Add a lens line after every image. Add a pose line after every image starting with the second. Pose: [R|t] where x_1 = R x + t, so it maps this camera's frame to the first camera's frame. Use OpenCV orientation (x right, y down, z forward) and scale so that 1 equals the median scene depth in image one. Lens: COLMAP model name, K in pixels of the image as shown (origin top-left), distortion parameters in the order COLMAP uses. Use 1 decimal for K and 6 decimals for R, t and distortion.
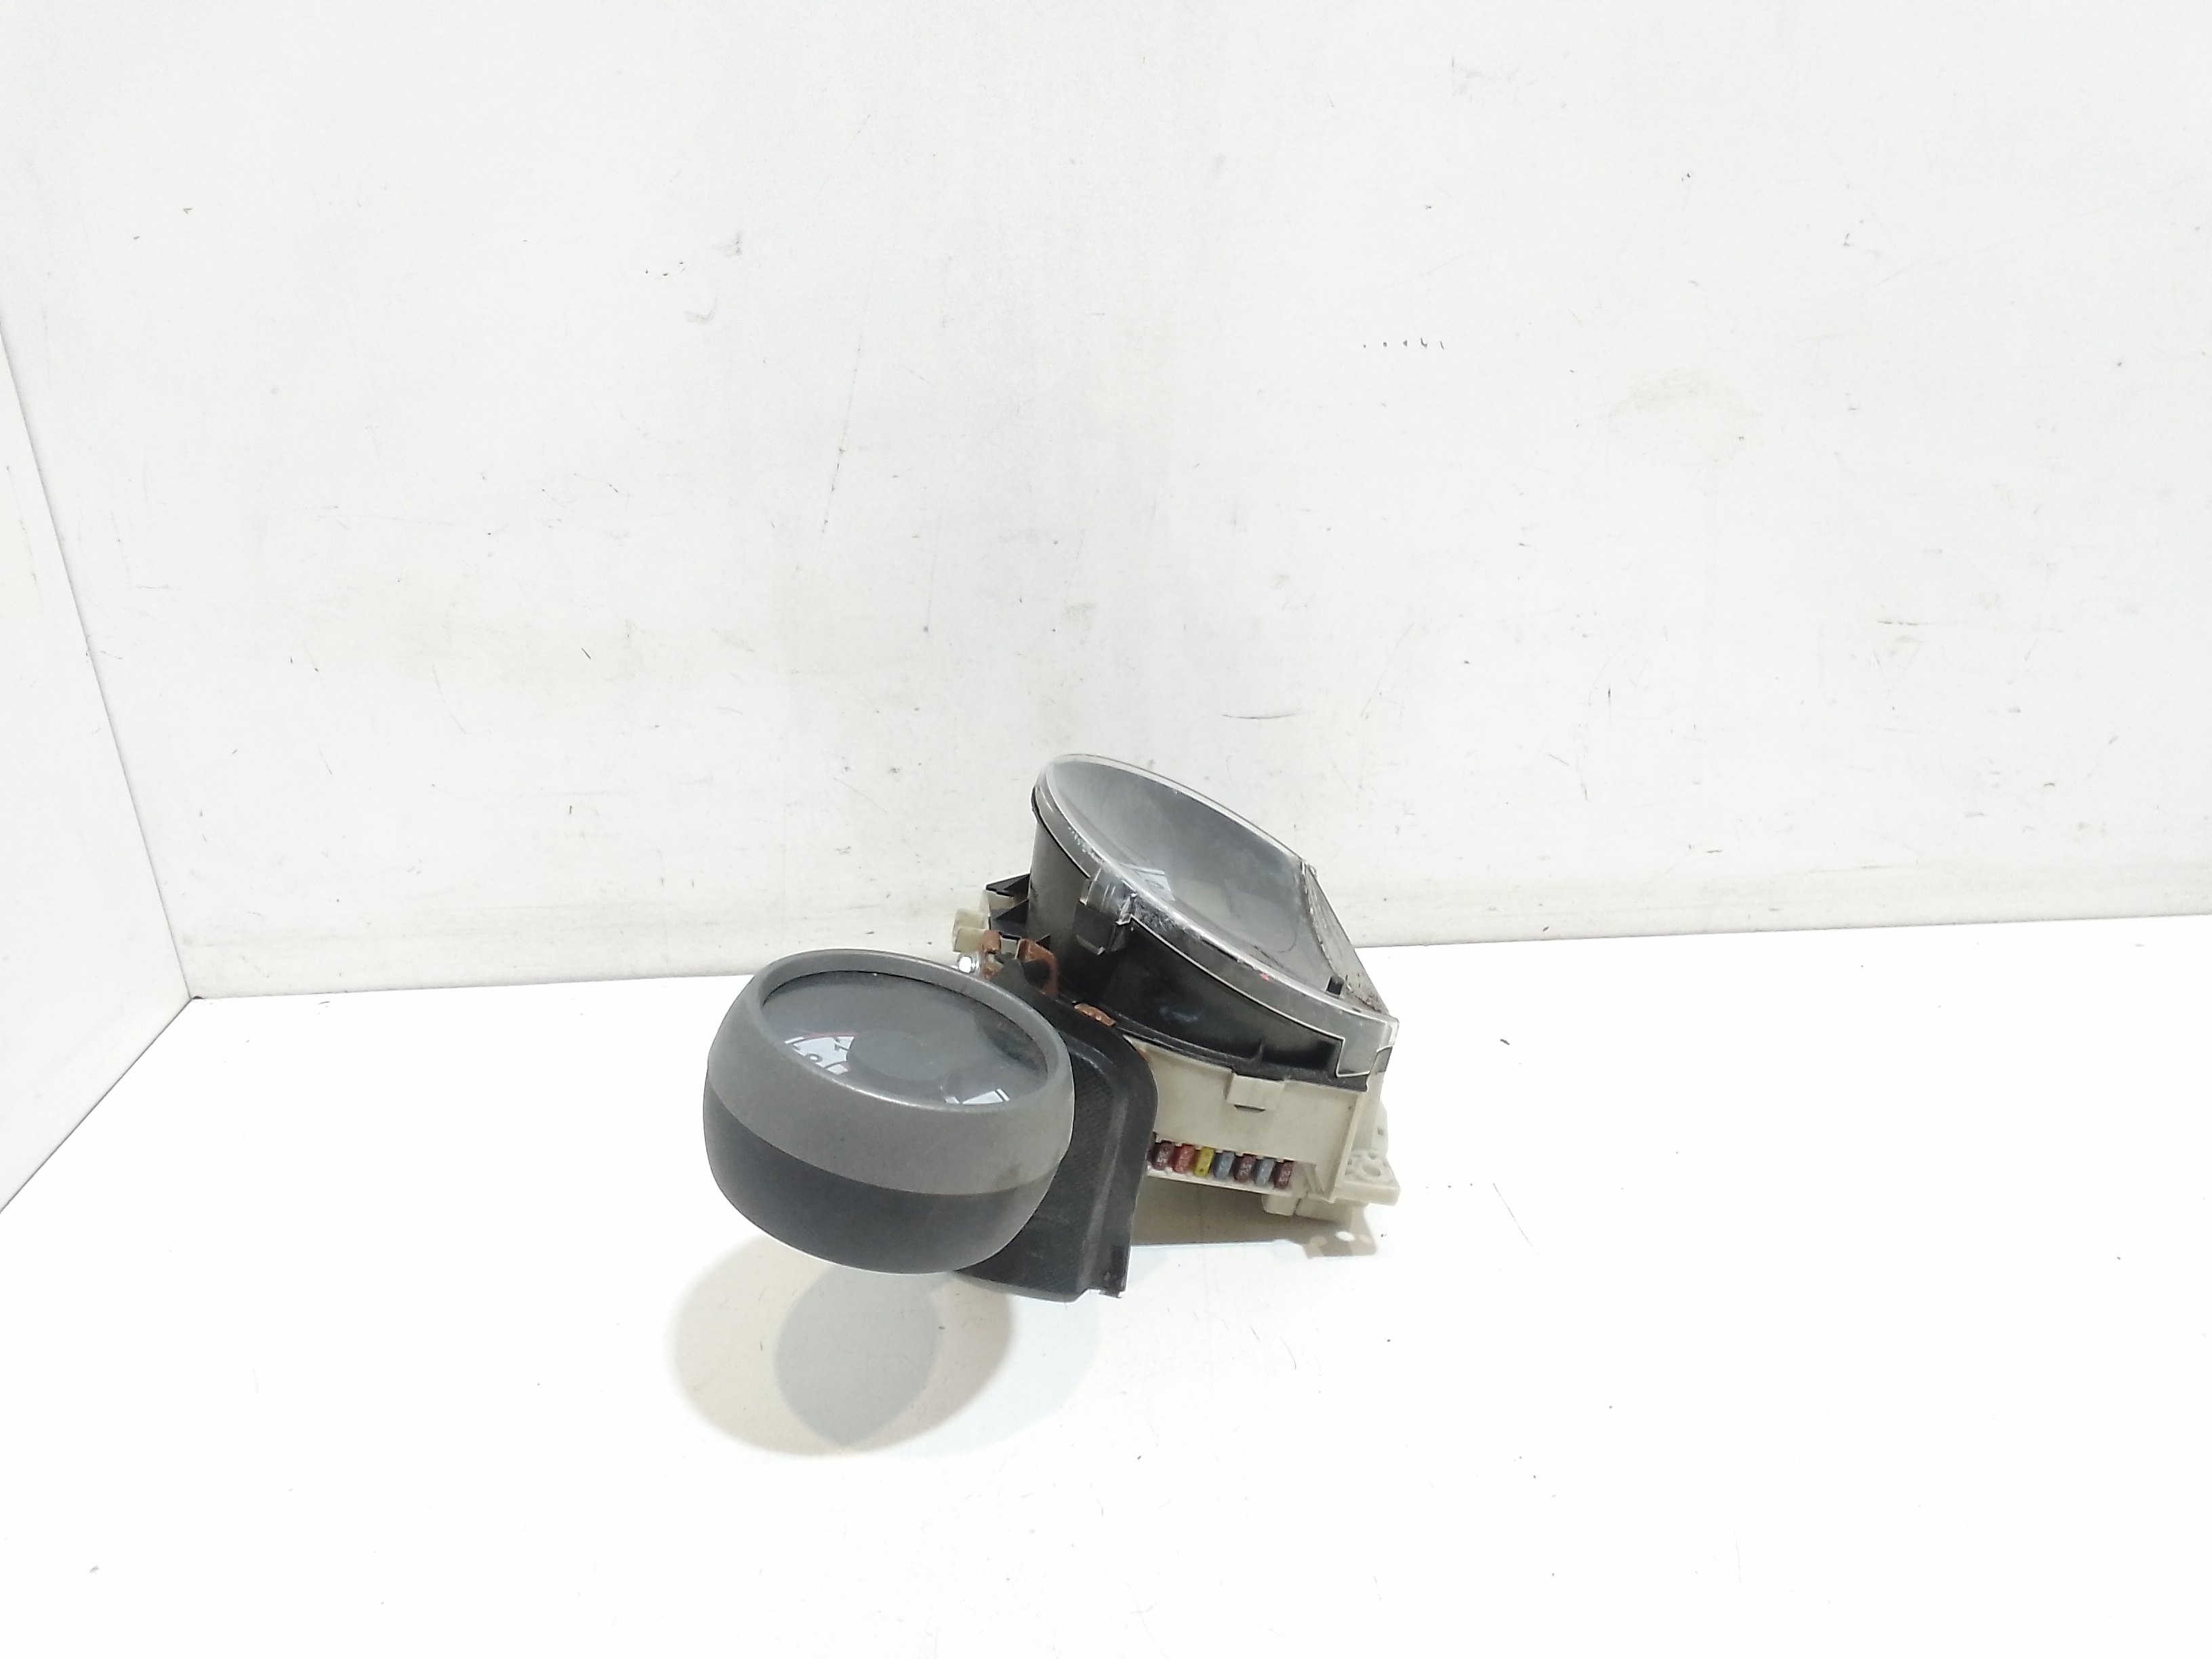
lens RADIAL K [[1682.7, 0, 1108.6], [0, 1682.7, 830.3], [0, 0, 1]] dist [0.065847, -0.096336]
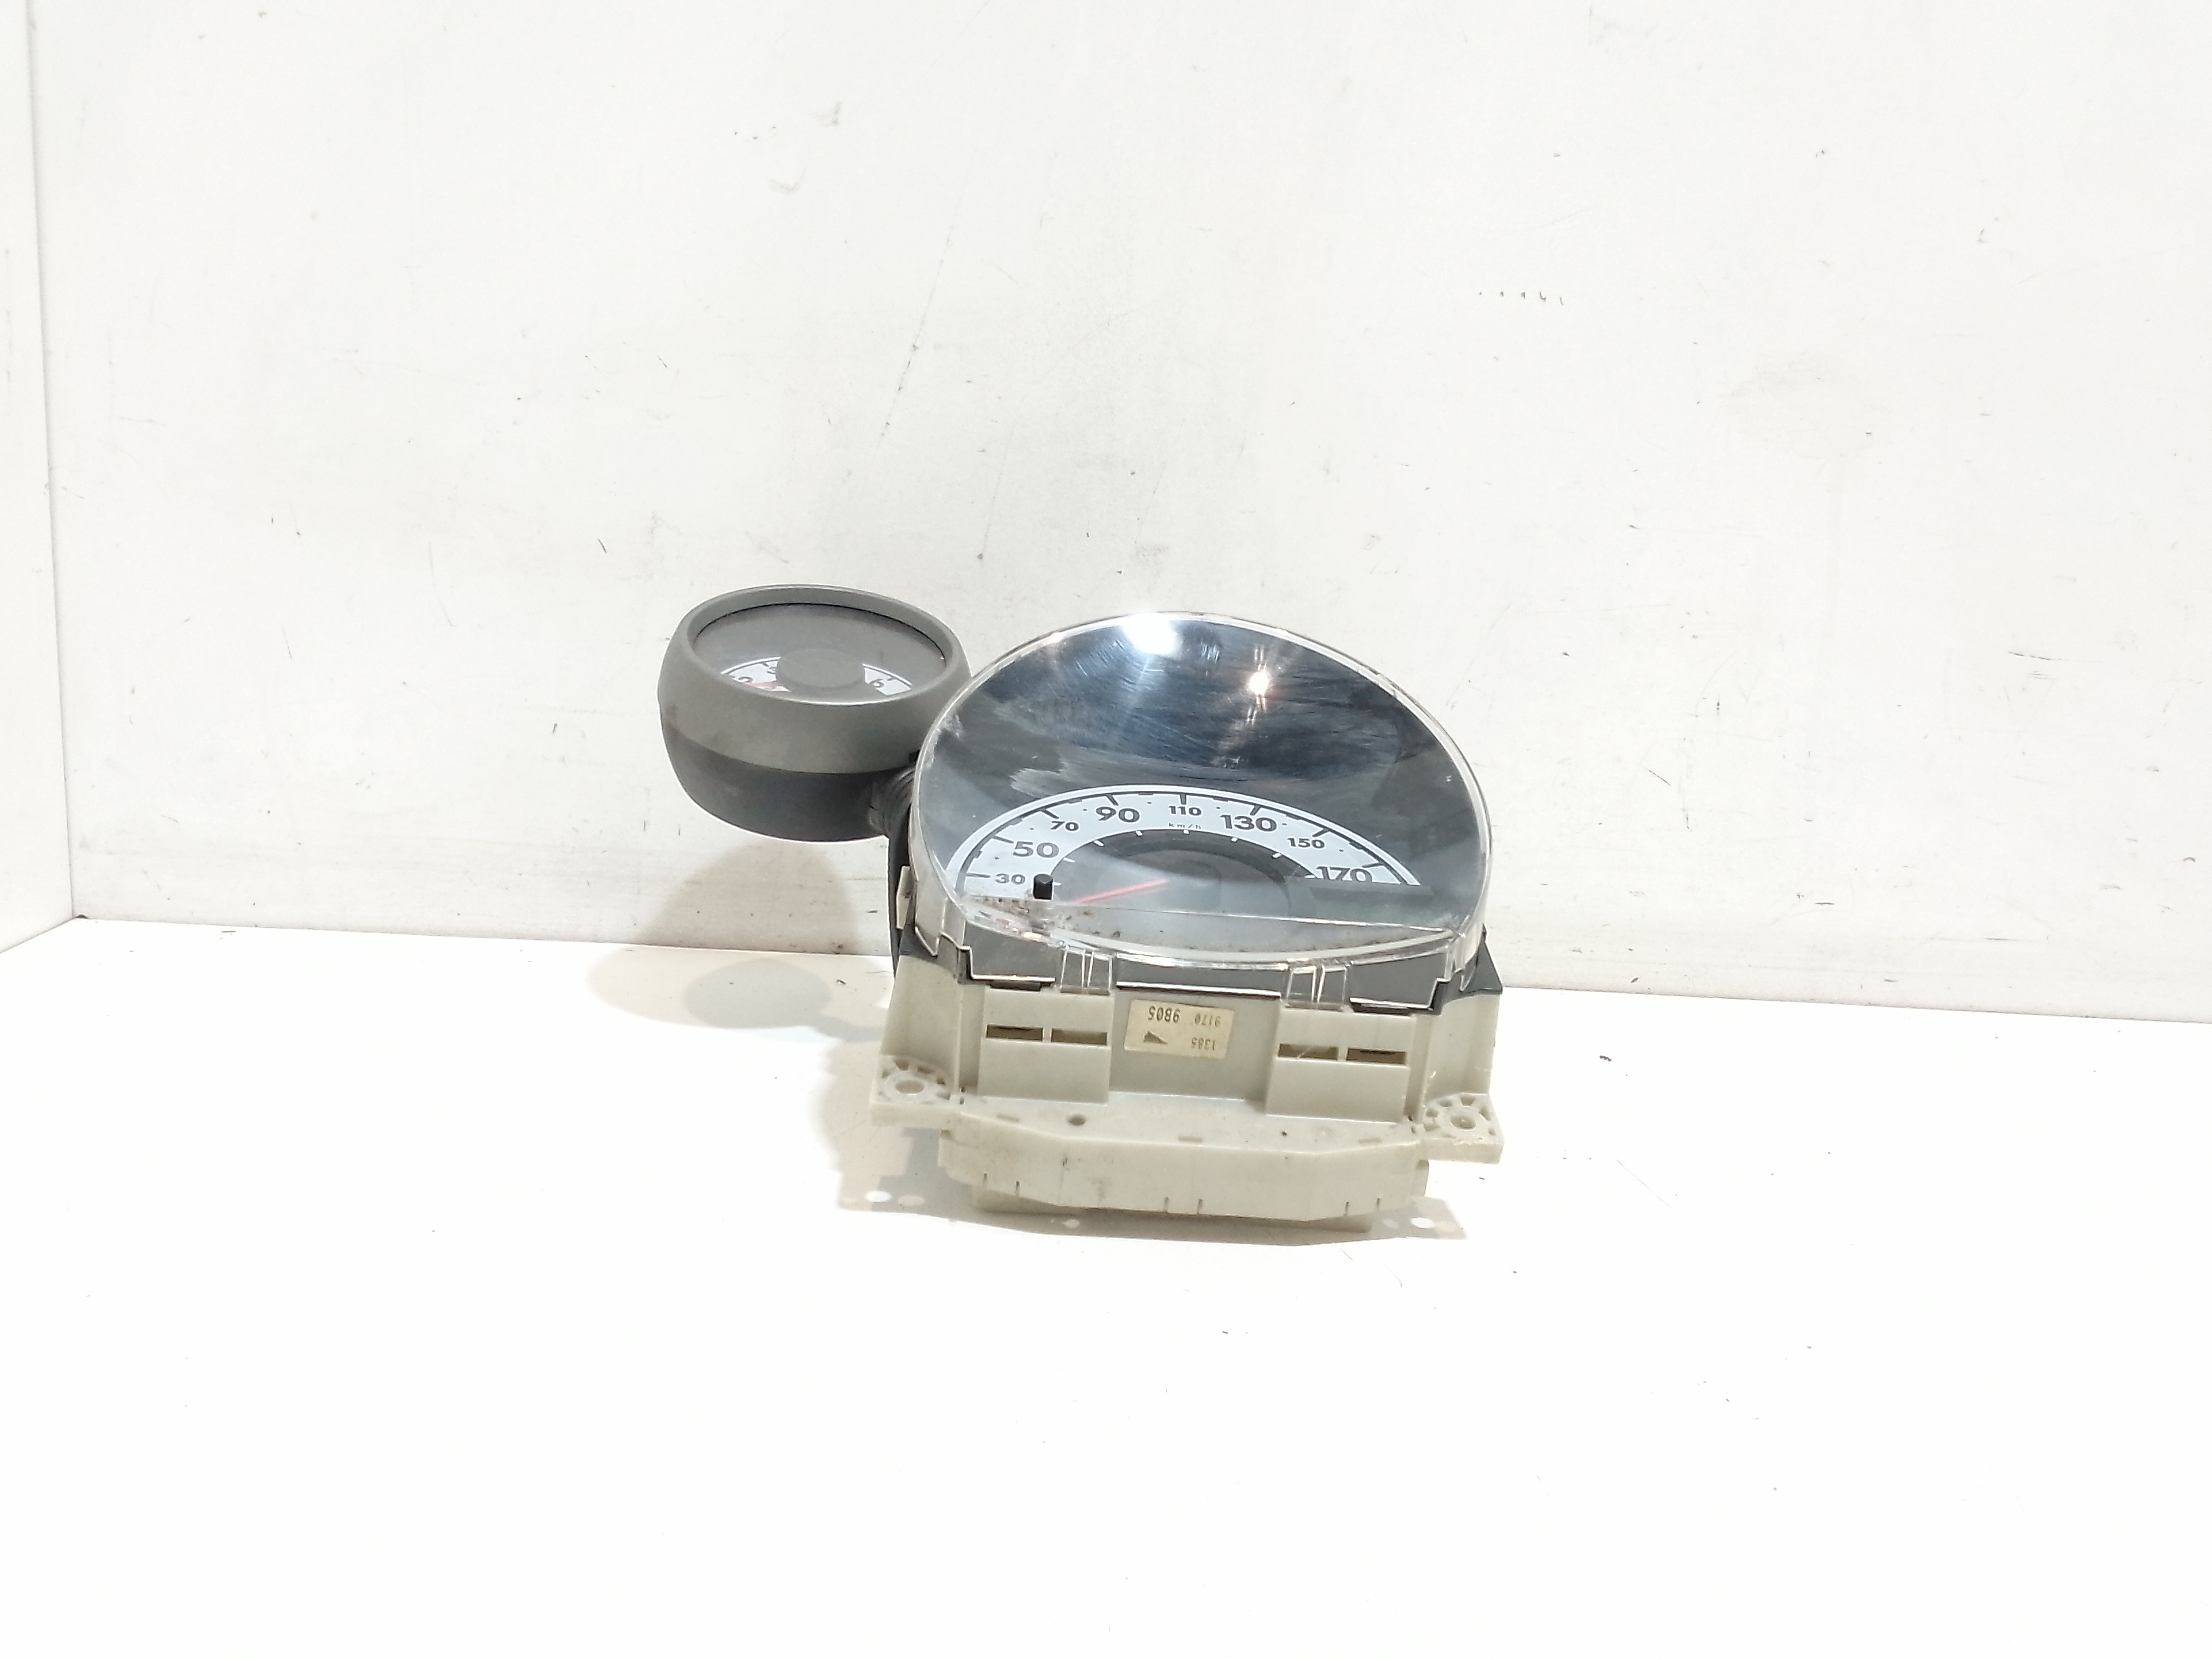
lens RADIAL K [[1682.7, 0, 1105.7], [0, 1682.7, 820.8], [0, 0, 1]] dist [0.065847, -0.096336]
pose [[0.995459, 0.092563, 0.022202, -0.048219], [-0.085279, 0.970853, -0.223991, 0.217109], [-0.042288, 0.221081, 0.974338, 0.141498]]
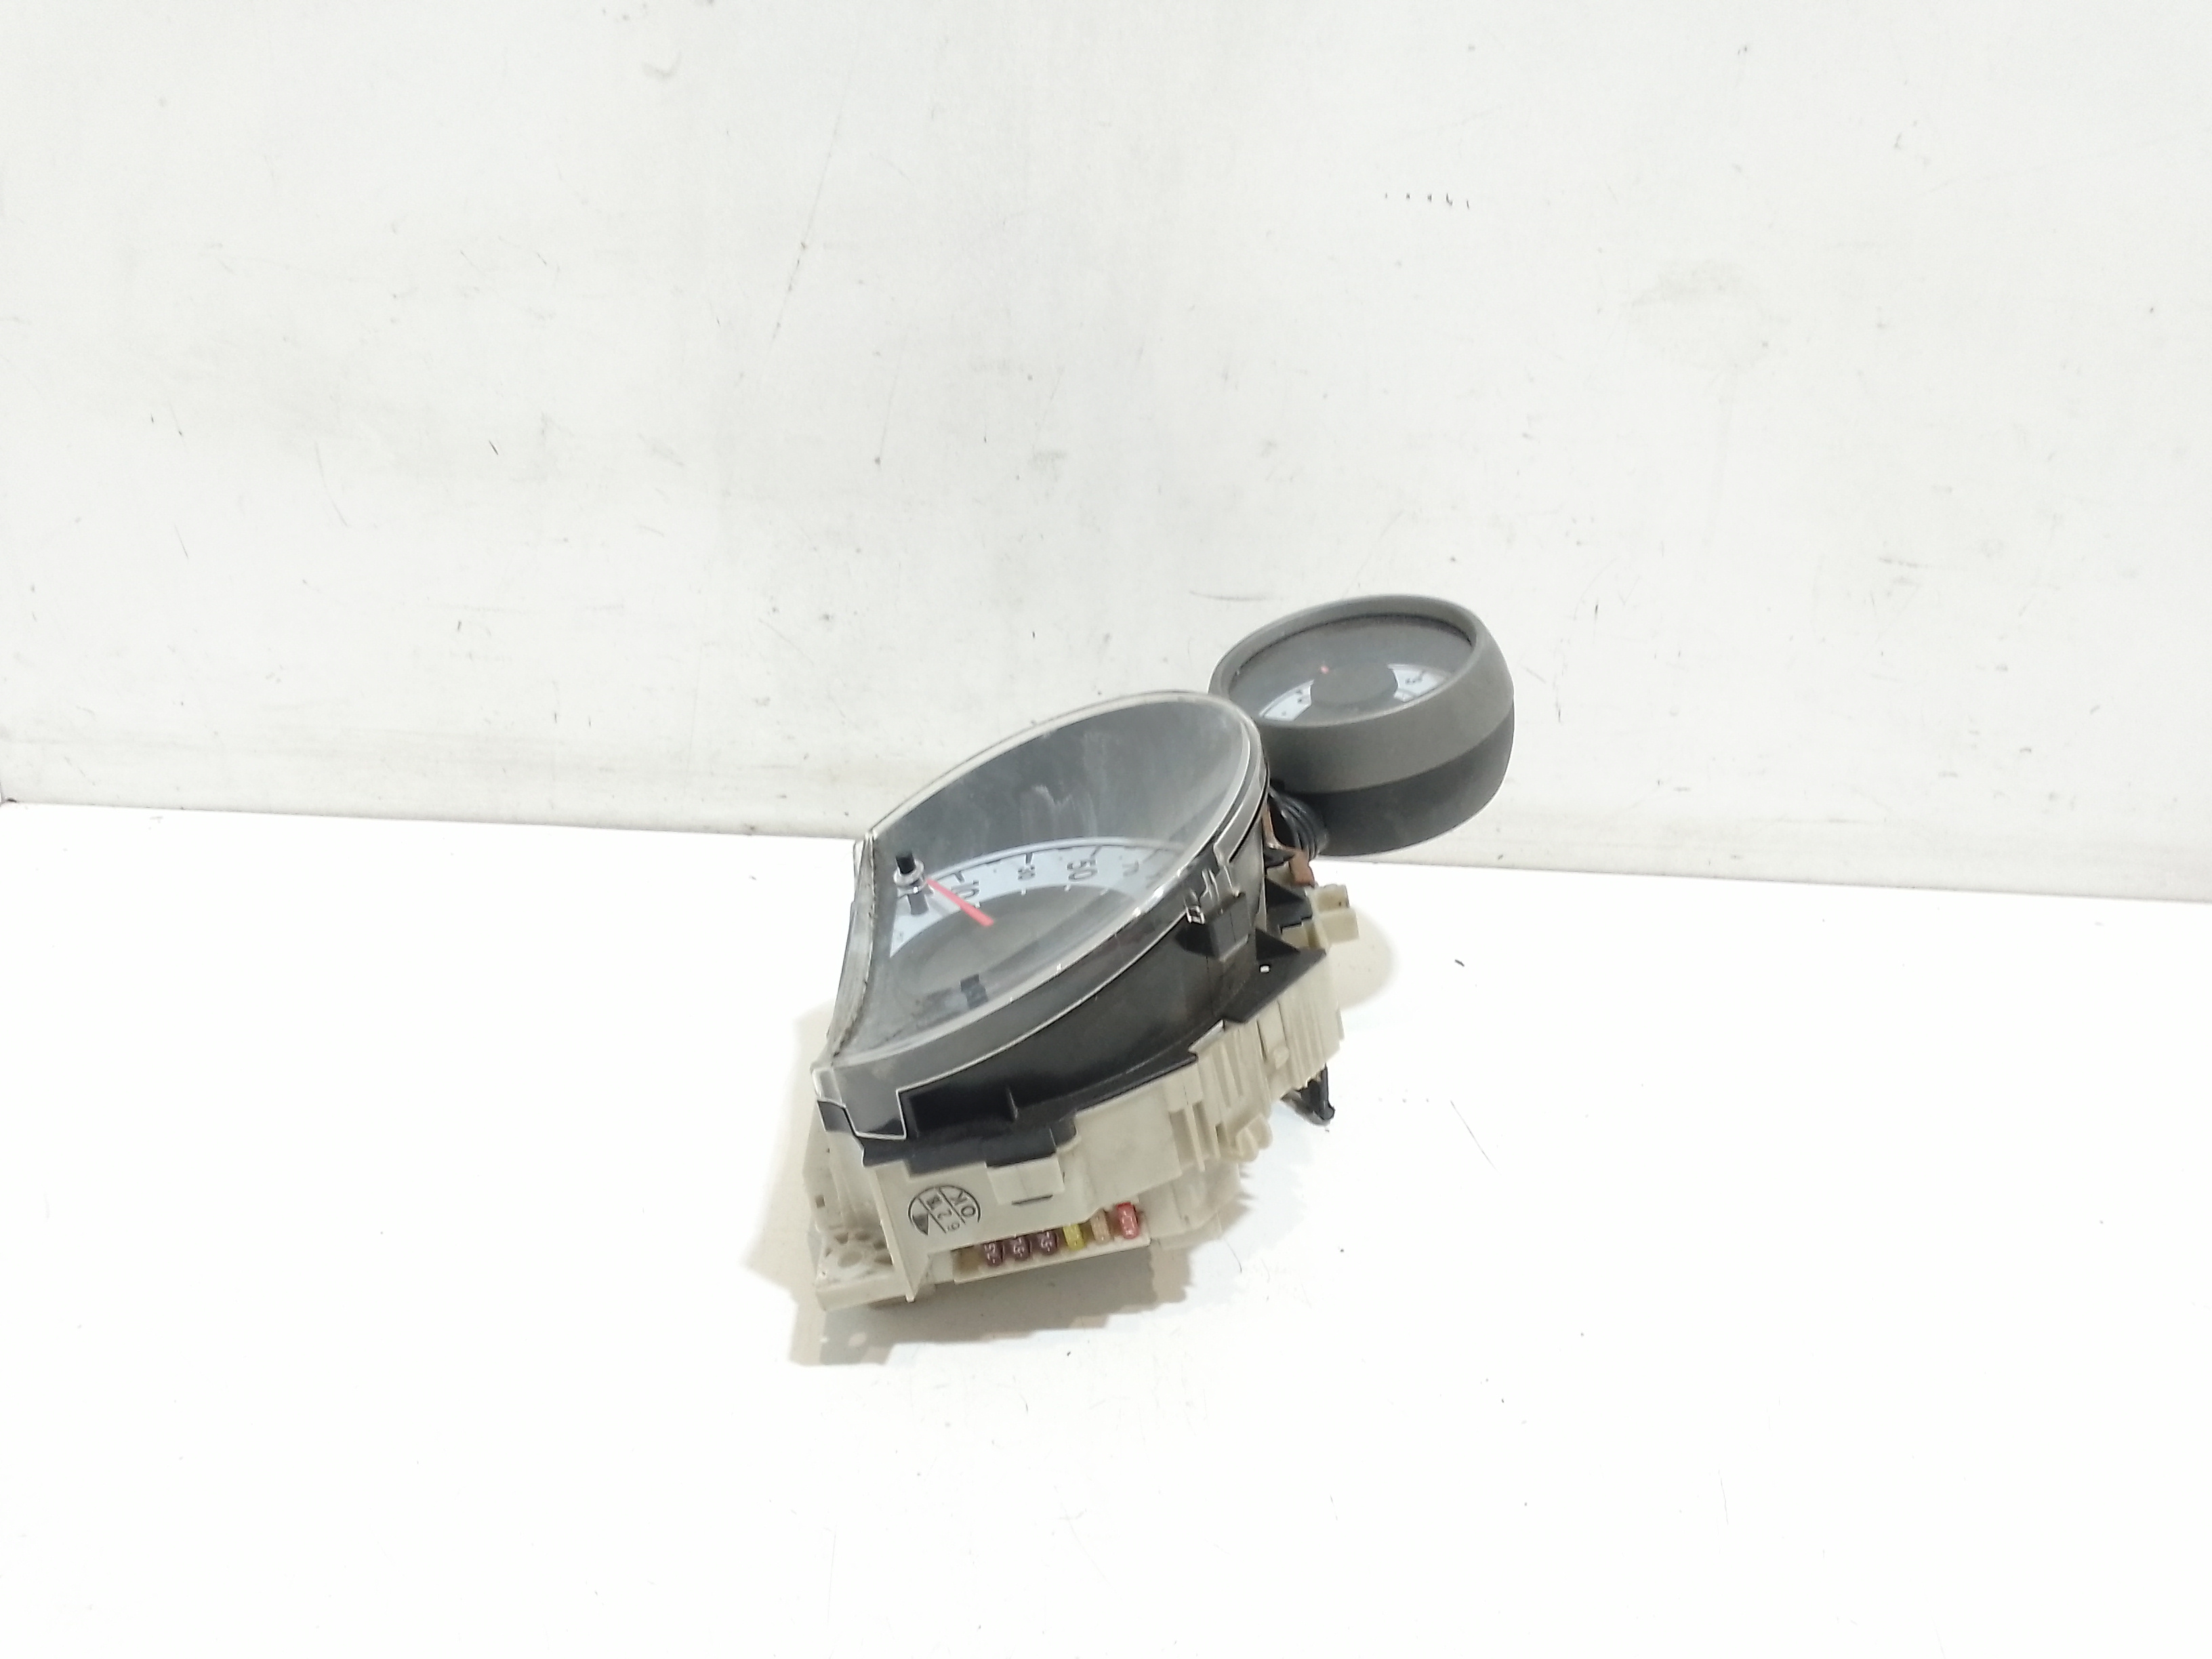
lens RADIAL K [[1682.7, 0, 1102.7], [0, 1682.7, 833.0], [0, 0, 1]] dist [0.065847, -0.096336]
pose [[0.993144, 0.088299, 0.076608, -0.039966], [-0.089166, 0.995985, 0.007965, 0.062434], [-0.075597, -0.014742, 0.997029, 0.079500]]
